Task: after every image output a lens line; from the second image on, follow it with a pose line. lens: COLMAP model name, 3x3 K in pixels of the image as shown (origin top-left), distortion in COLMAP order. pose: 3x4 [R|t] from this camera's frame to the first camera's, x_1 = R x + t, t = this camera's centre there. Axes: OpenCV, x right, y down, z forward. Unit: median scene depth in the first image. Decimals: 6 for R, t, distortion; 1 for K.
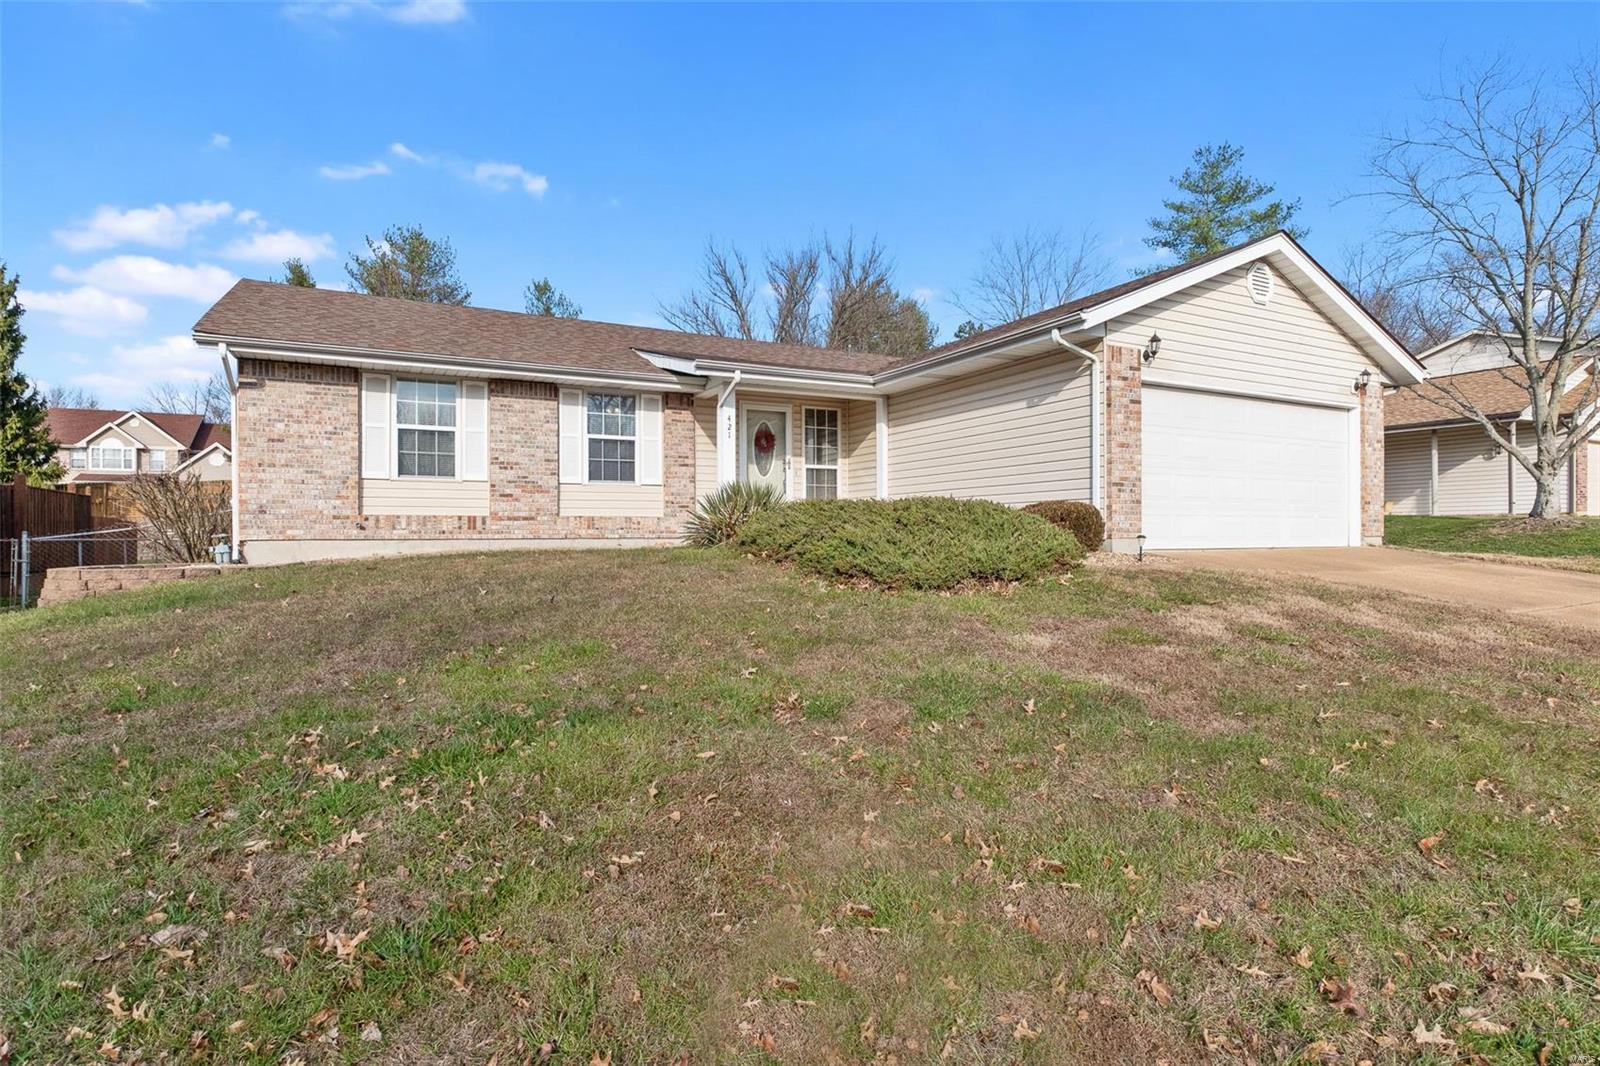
lens RADIAL K [[824.6, 0, 800.0], [0, 824.6, 533.0], [0, 0, 1]] dist [-0.001440, -0.000075]
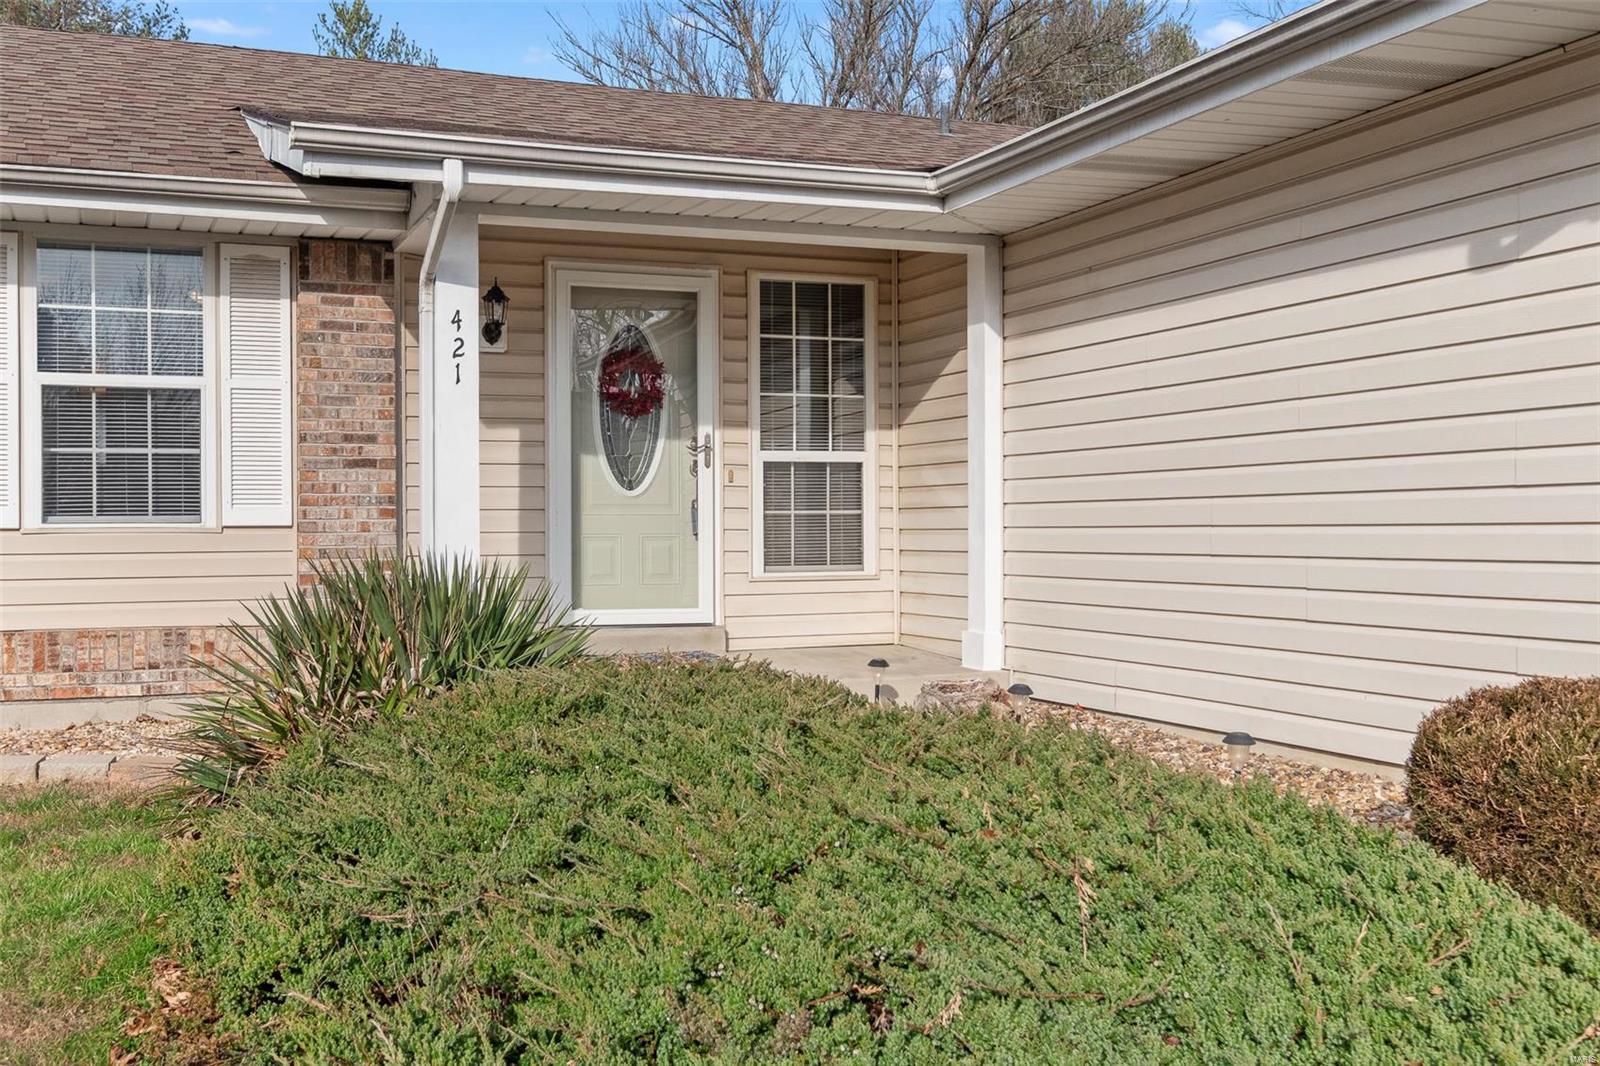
lens RADIAL K [[1653.0, 0, 800.0], [0, 1653.0, 533.0], [0, 0, 1]] dist [0.025565, 0.014880]
pose [[0.994903, -0.000133, -0.100833, 0.093650], [0.000835, 0.999976, 0.006924, -0.057896], [0.100830, -0.006973, 0.994879, 0.362972]]
